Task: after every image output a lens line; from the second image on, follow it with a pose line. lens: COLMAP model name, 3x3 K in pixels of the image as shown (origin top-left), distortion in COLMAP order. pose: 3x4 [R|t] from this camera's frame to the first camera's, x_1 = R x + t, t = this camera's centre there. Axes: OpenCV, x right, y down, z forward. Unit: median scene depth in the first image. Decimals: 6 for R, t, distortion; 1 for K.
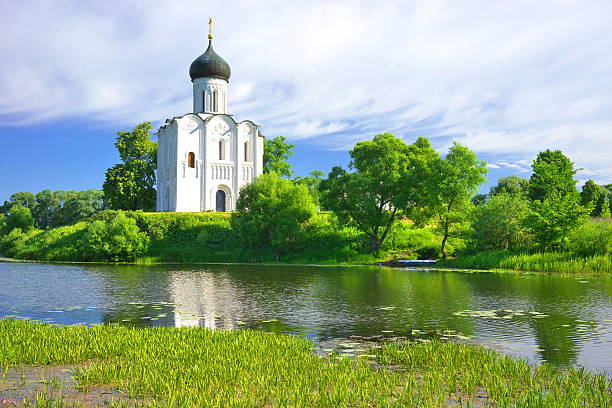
lens RADIAL K [[610.1, 0, 306.0], [0, 610.1, 204.0], [0, 0, 1]] dist [-0.008597, 0.001347]
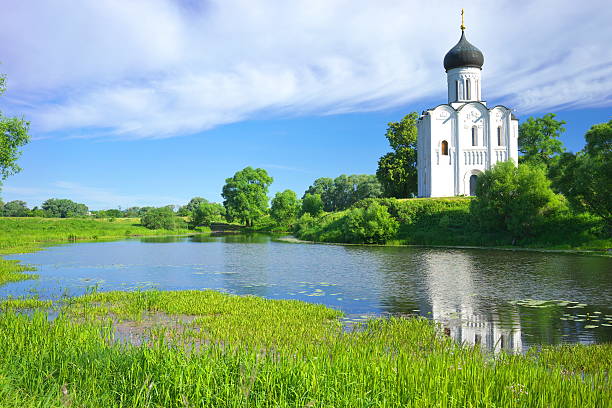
lens RADIAL K [[610.1, 0, 306.0], [0, 610.1, 204.0], [0, 0, 1]] dist [-0.008597, 0.001347]
pose [[0.884706, -0.018598, -0.465778, 0.093350], [0.036877, 0.998865, 0.030160, -0.015474], [0.464688, -0.043859, 0.884388, -0.062764]]
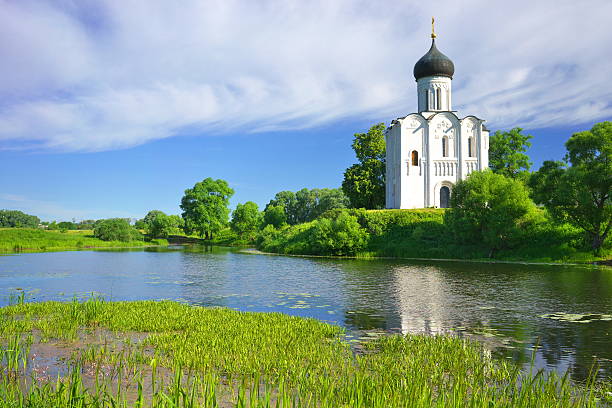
lens RADIAL K [[610.1, 0, 306.0], [0, 610.1, 204.0], [0, 0, 1]] dist [-0.008597, 0.001347]
pose [[0.914045, -0.017671, -0.405228, 0.061428], [0.021997, 0.999740, 0.006021, -0.004990], [0.405017, -0.014417, 0.914196, -0.021725]]
